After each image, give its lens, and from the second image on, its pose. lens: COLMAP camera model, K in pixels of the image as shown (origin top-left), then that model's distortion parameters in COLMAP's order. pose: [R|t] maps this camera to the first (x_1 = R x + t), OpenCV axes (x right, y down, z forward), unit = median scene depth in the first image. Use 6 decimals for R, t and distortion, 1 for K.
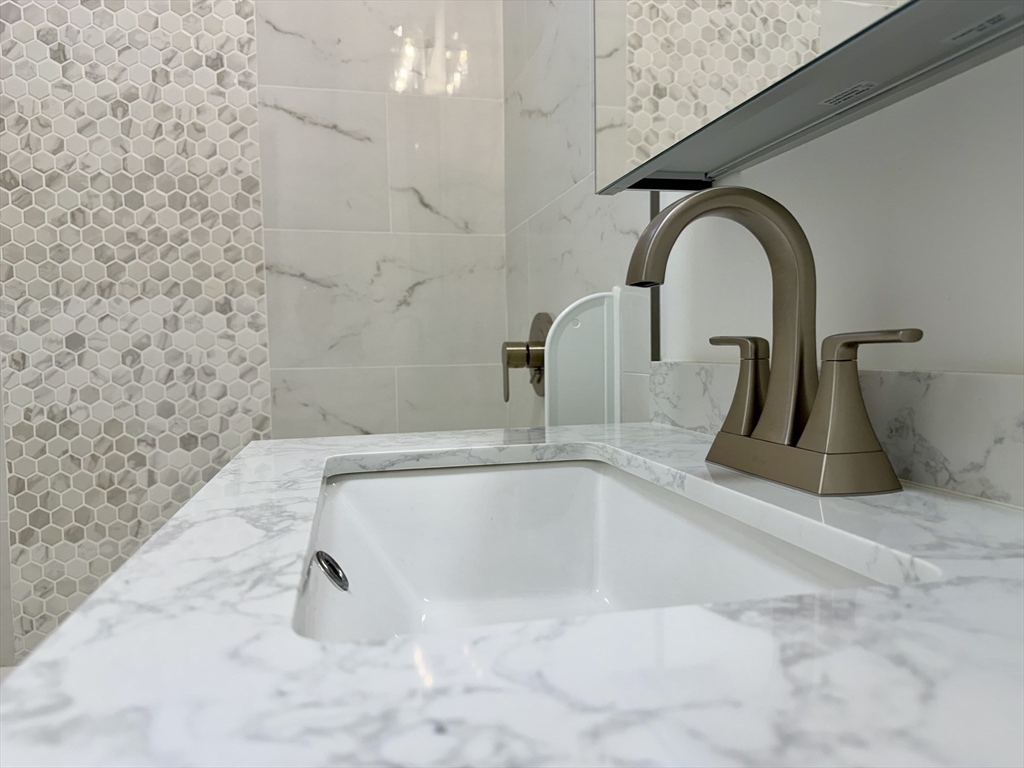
lens RADIAL K [[741.4, 0, 513.5], [0, 741.4, 386.8], [0, 0, 1]] dist [-0.002183, -0.007134]
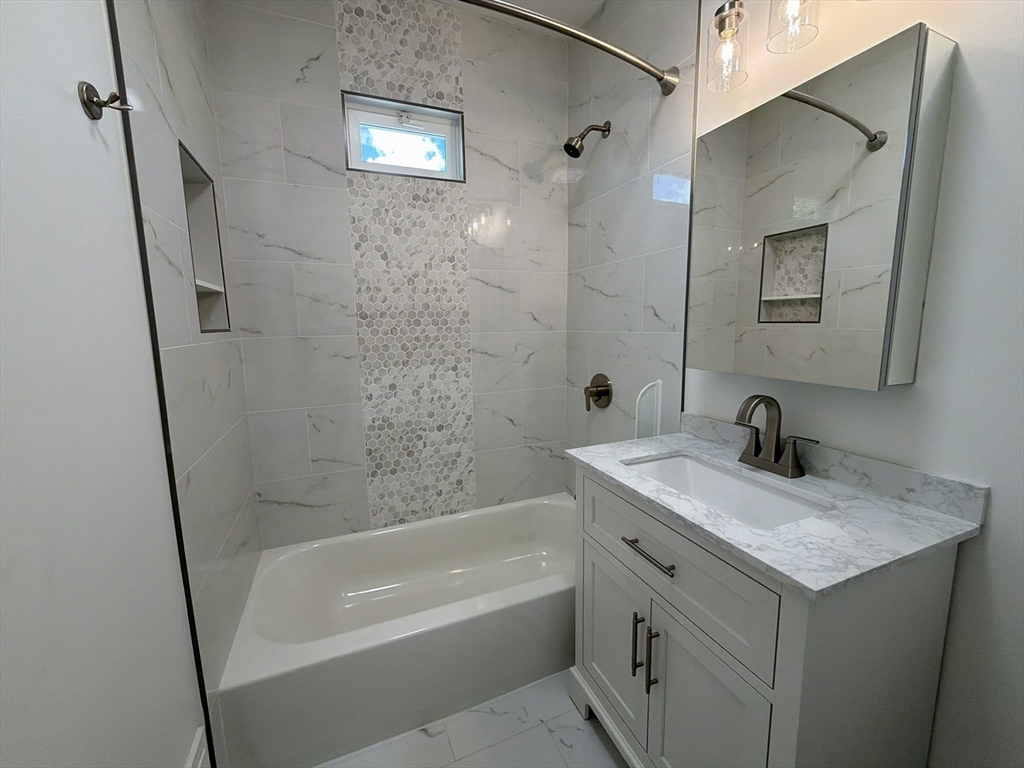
lens RADIAL K [[414.8, 0, 512.3], [0, 414.8, 380.9], [0, 0, 1]] dist [-0.000090, -0.000116]
pose [[0.985904, -0.022390, 0.165809, -0.441027], [0.008595, 0.996475, 0.083449, -0.179012], [-0.167093, -0.080847, 0.982621, -0.283590]]
